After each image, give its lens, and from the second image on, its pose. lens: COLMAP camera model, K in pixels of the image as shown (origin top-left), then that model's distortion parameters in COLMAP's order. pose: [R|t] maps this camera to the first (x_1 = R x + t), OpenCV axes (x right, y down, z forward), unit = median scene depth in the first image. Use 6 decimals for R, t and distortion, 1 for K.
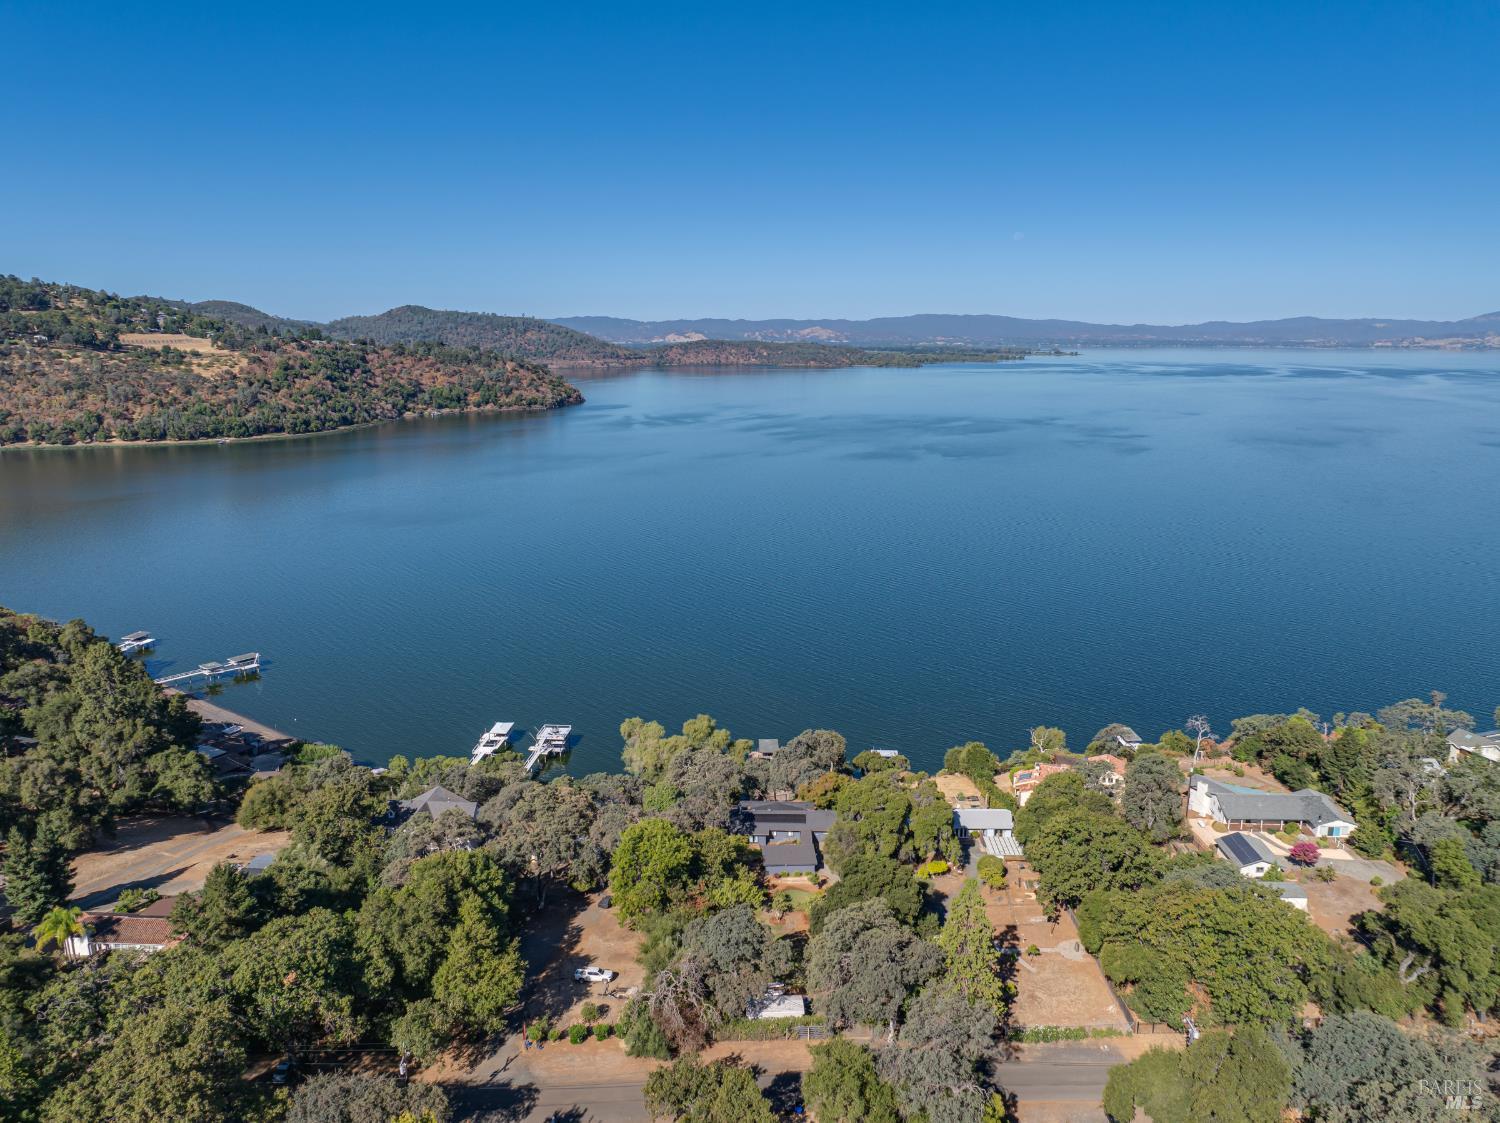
lens RADIAL K [[1084.3, 0, 763.1], [0, 1084.3, 556.1], [0, 0, 1]] dist [-0.039114, 0.005380]
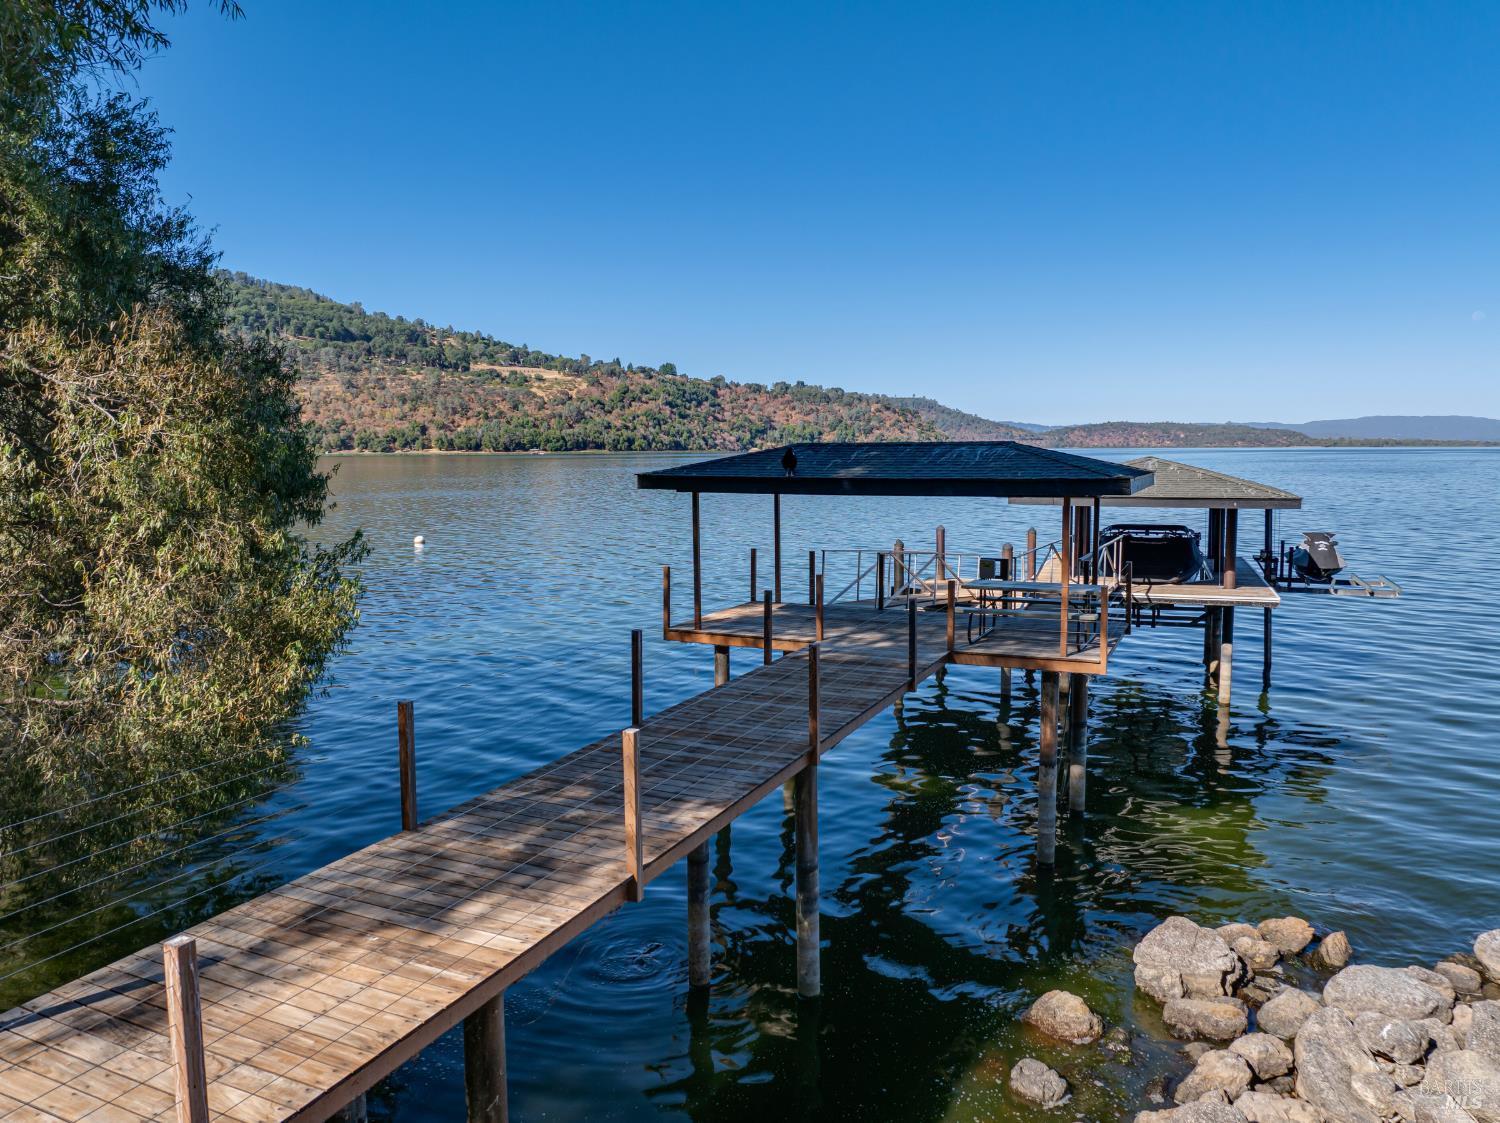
lens RADIAL K [[1081.2, 0, 750.0], [0, 1081.2, 561.5], [0, 0, 1]] dist [-0.039621, 0.012875]
pose [[0.928821, 0.031249, -0.369209, 0.003087], [-0.067311, 0.994088, -0.085197, 0.038575], [0.364364, 0.103985, 0.925433, 0.179908]]
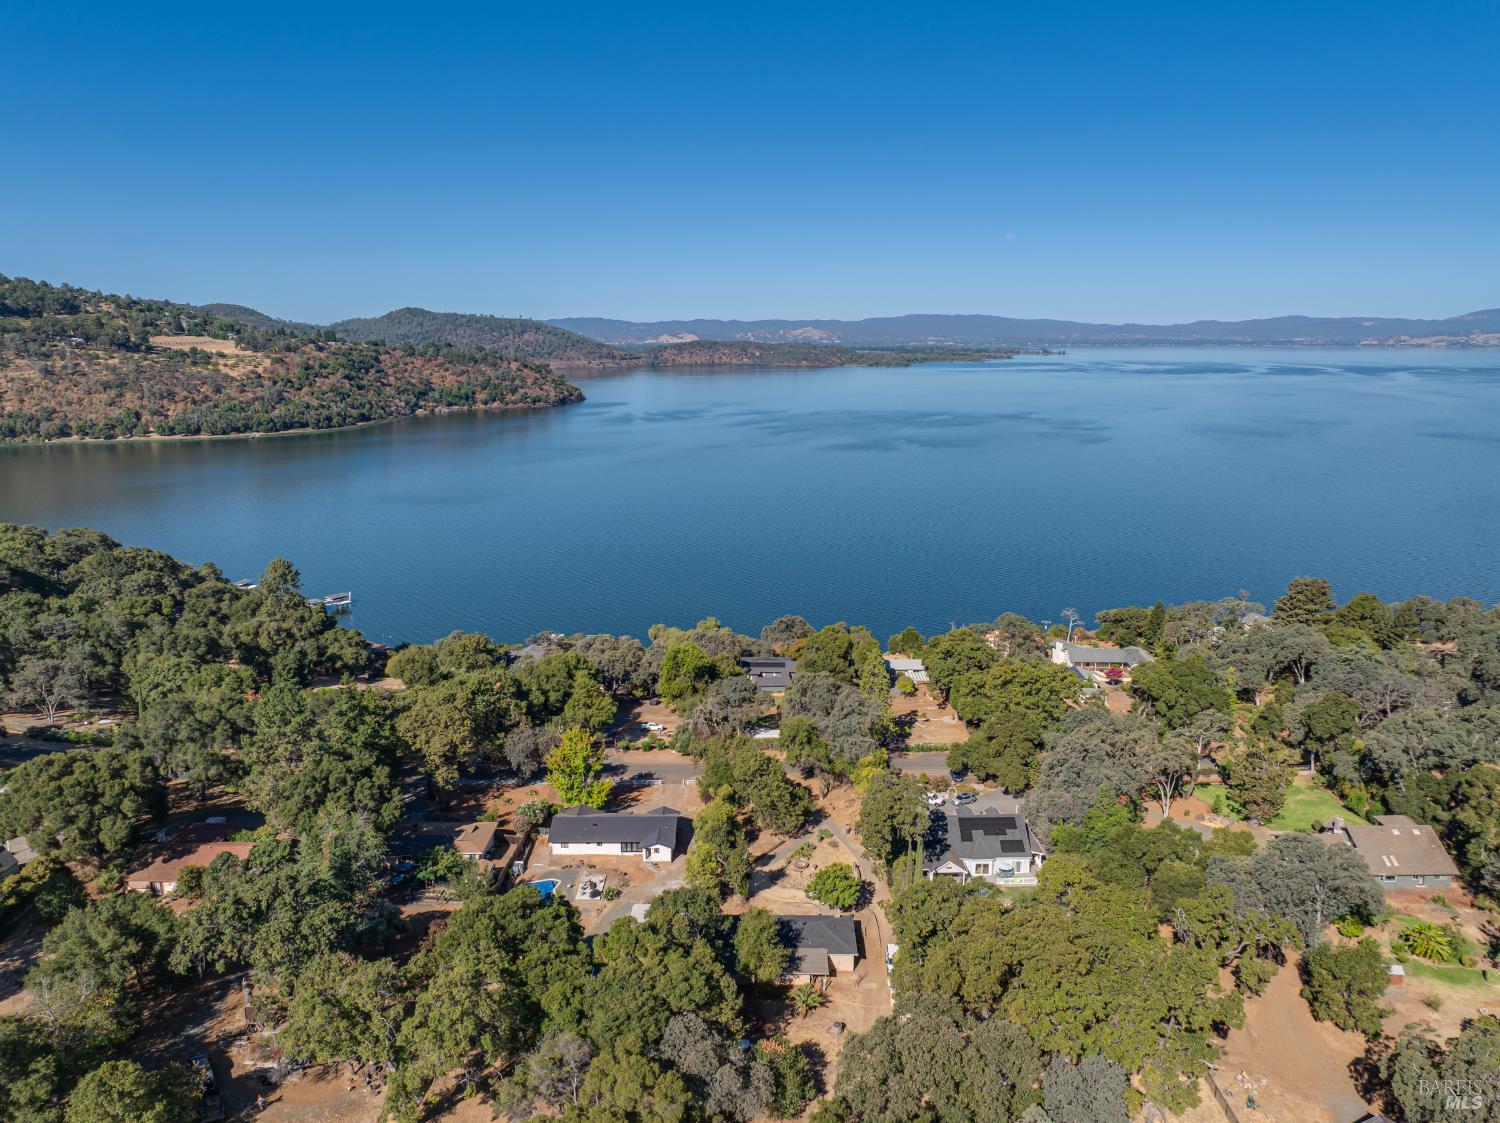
lens RADIAL K [[1084.3, 0, 763.1], [0, 1084.3, 556.1], [0, 0, 1]] dist [-0.039114, 0.005380]
pose [[0.999971, -0.004544, 0.006089, 0.000191], [0.004547, 0.999990, -0.000441, 0.012569], [-0.006087, 0.000469, 0.999981, -0.061004]]
